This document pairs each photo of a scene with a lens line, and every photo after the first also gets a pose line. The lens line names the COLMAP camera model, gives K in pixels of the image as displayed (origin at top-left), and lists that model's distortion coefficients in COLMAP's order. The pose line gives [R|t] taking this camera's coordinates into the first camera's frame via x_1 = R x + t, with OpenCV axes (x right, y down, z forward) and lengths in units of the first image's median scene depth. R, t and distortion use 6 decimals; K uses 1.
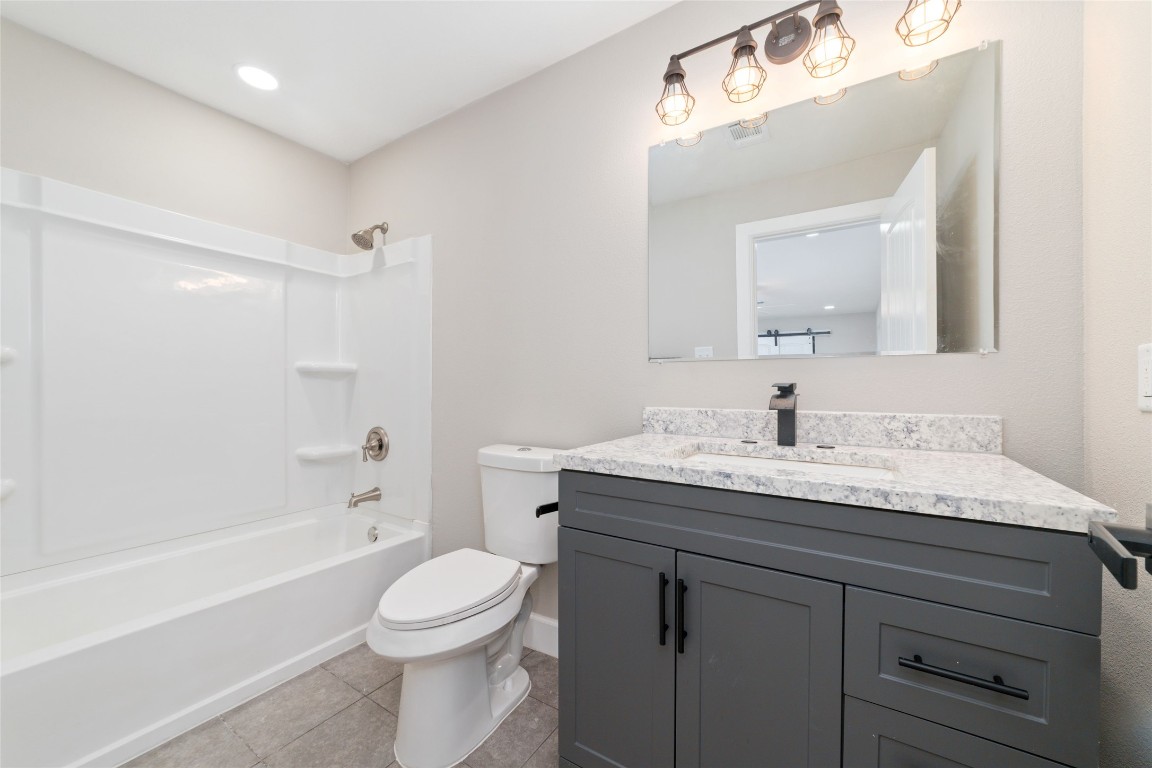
lens RADIAL K [[440.0, 0, 579.3], [0, 440.0, 388.8], [0, 0, 1]] dist [0.002543, 0.000202]
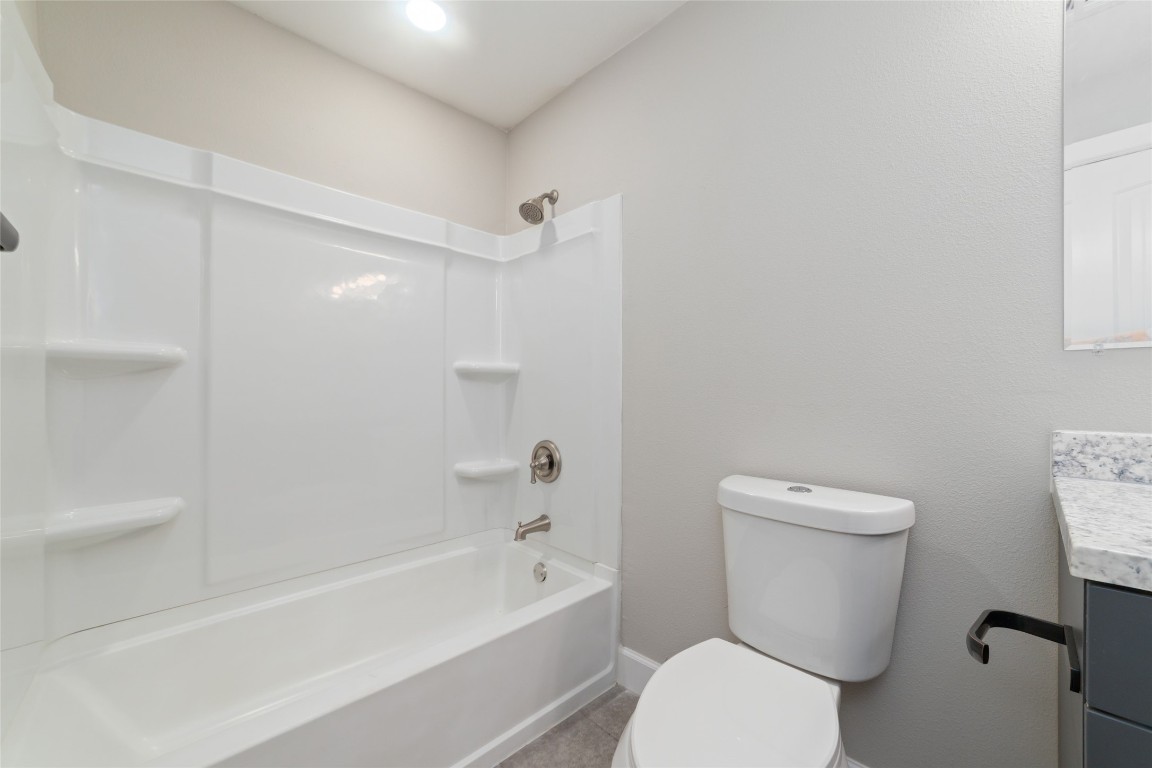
lens RADIAL K [[440.0, 0, 575.0], [0, 440.0, 383.9], [0, 0, 1]] dist [0.002543, 0.000202]
pose [[0.976400, -0.002149, -0.215957, -0.235037], [-0.000760, 0.999910, -0.013384, -0.006852], [0.215966, 0.013233, 0.976311, 0.221380]]
